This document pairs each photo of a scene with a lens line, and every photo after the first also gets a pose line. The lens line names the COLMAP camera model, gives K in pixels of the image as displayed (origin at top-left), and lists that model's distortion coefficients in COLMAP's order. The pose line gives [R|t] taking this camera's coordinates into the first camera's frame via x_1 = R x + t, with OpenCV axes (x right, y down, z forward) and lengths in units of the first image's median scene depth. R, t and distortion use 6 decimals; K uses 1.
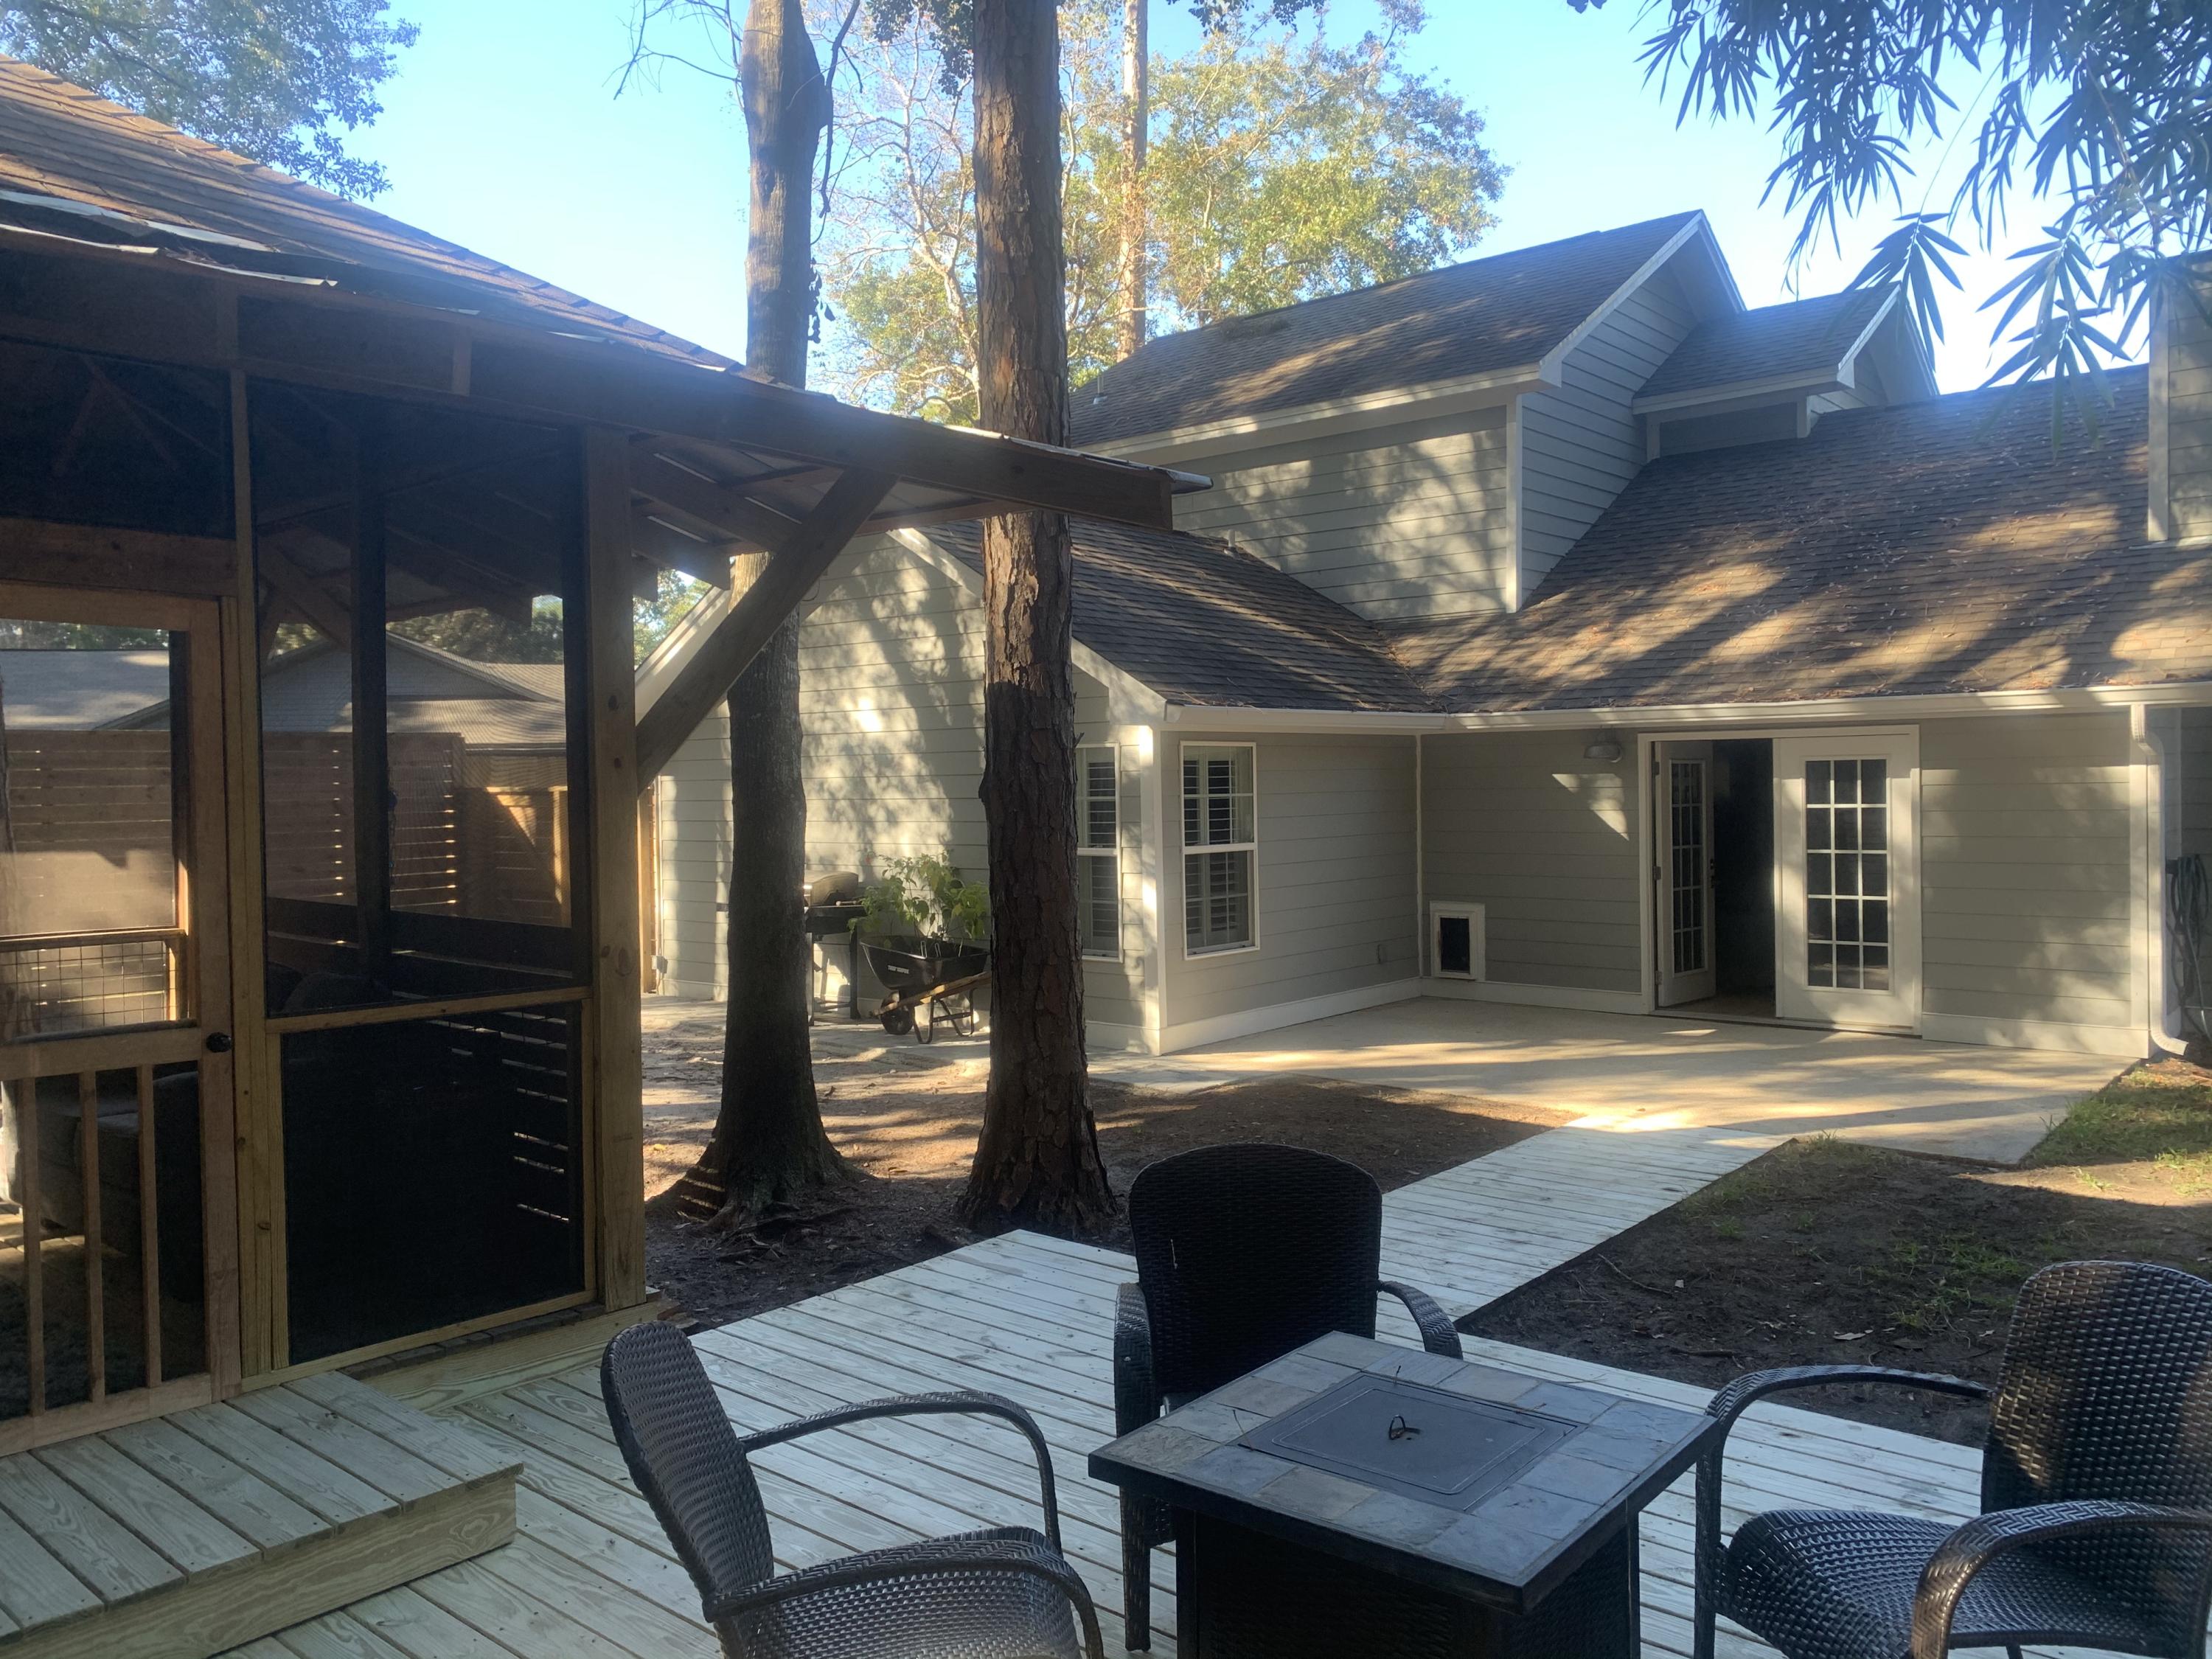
lens RADIAL K [[1685.0, 0, 1085.2], [0, 1685.0, 822.2], [0, 0, 1]] dist [0.038092, -0.039189]
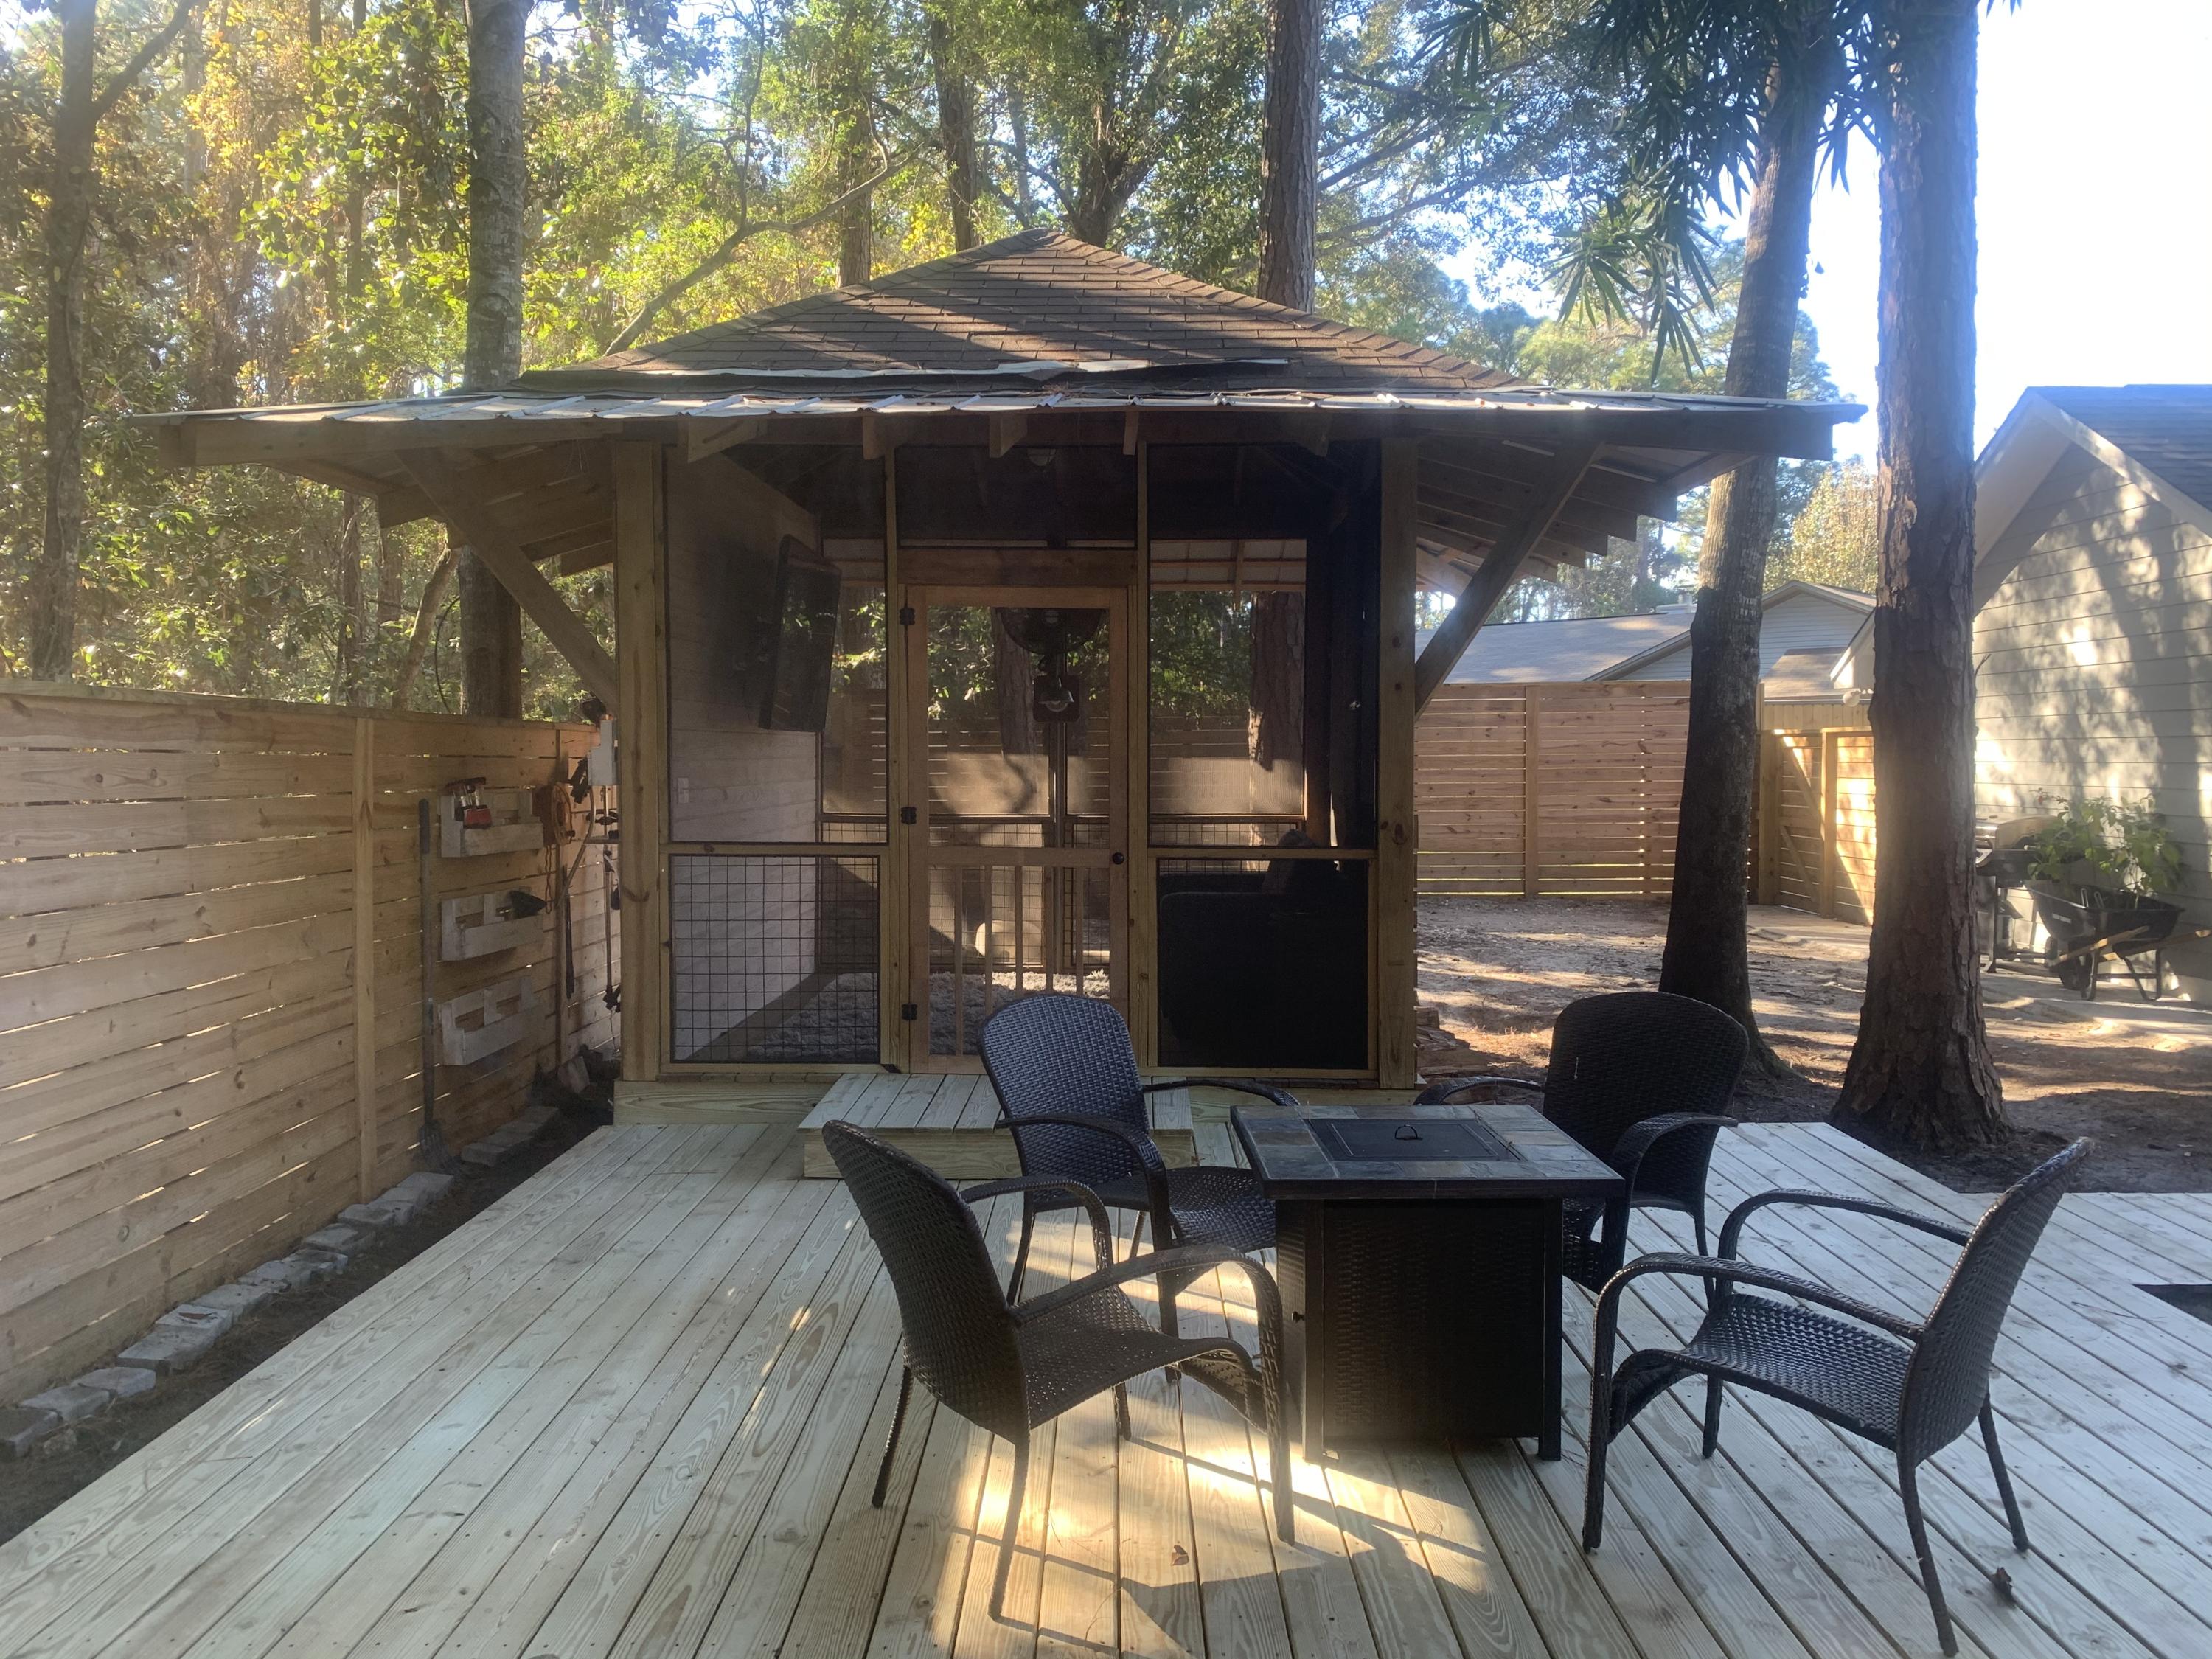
lens RADIAL K [[1685.0, 0, 1086.4], [0, 1685.0, 819.0], [0, 0, 1]] dist [0.038092, -0.039189]
pose [[0.641441, 0.042207, -0.766011, 0.250637], [-0.024579, 0.999103, 0.034469, 0.012862], [0.766779, -0.003282, 0.641903, -0.023353]]
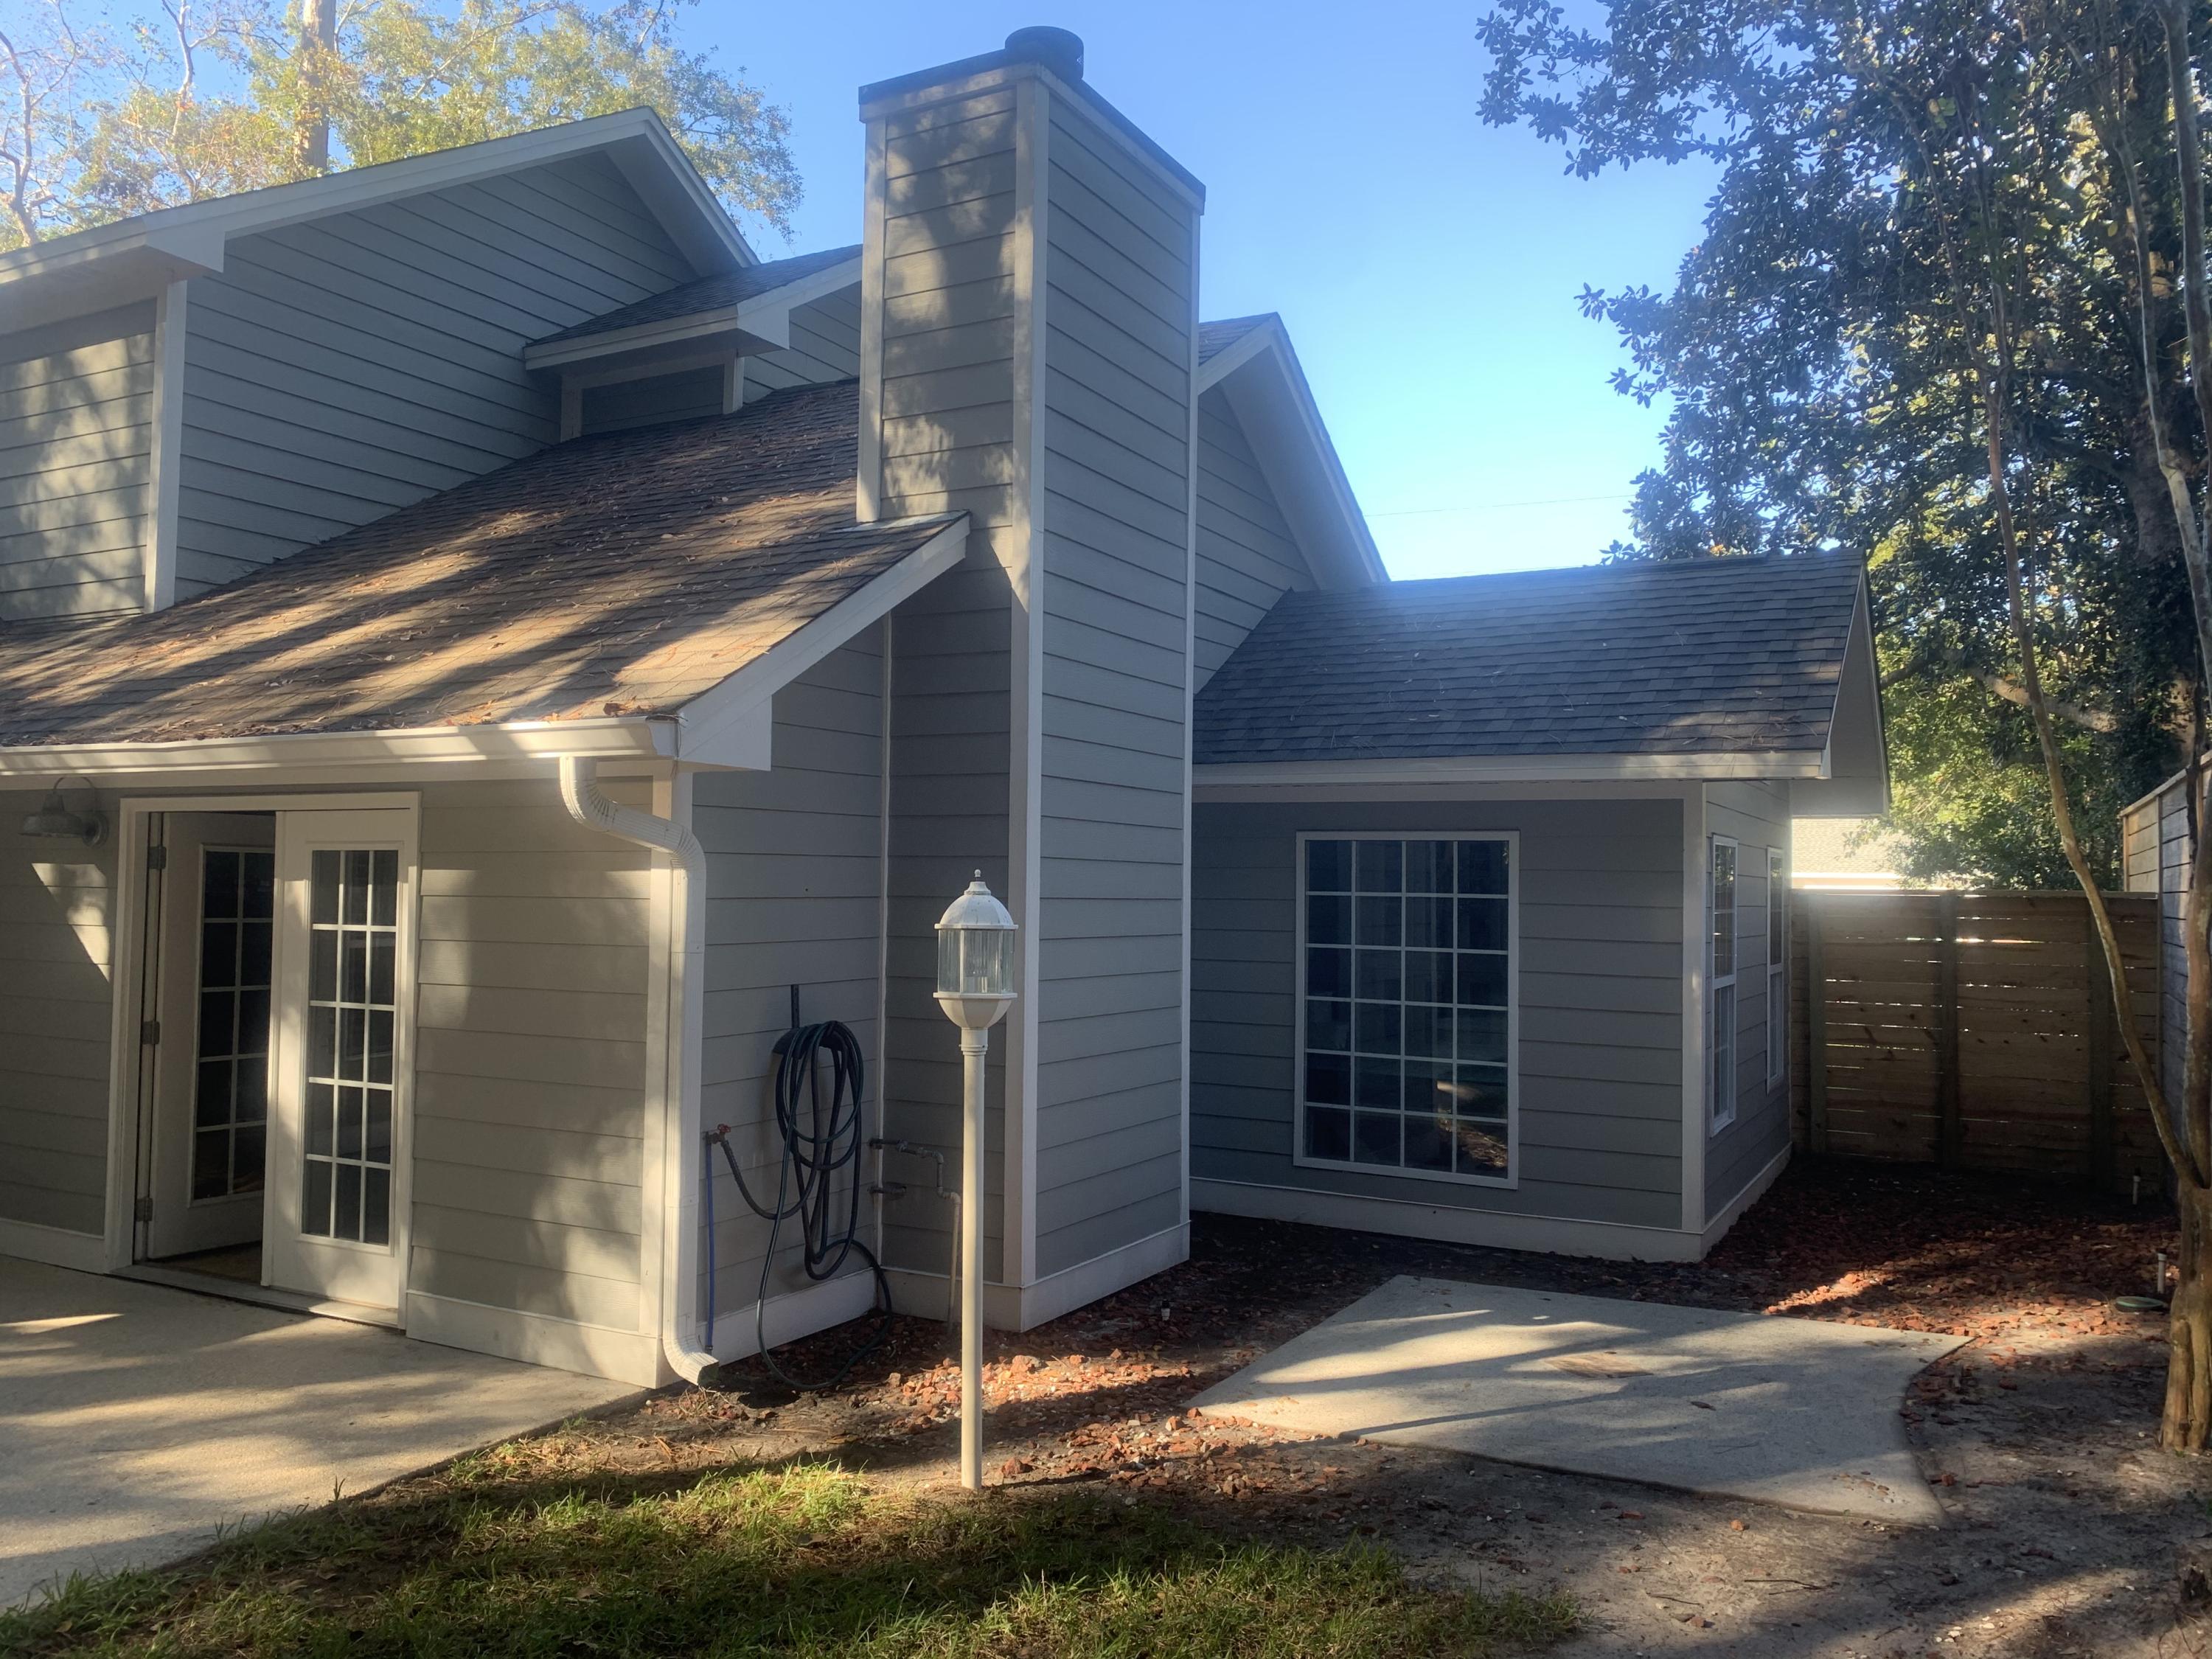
lens RADIAL K [[1685.0, 0, 1118.5], [0, 1685.0, 811.0], [0, 0, 1]] dist [0.038092, -0.039189]
pose [[0.977205, 0.040024, 0.208491, 0.558108], [-0.025556, 0.997104, -0.071632, -0.014068], [-0.210754, 0.064671, 0.975398, 0.348091]]
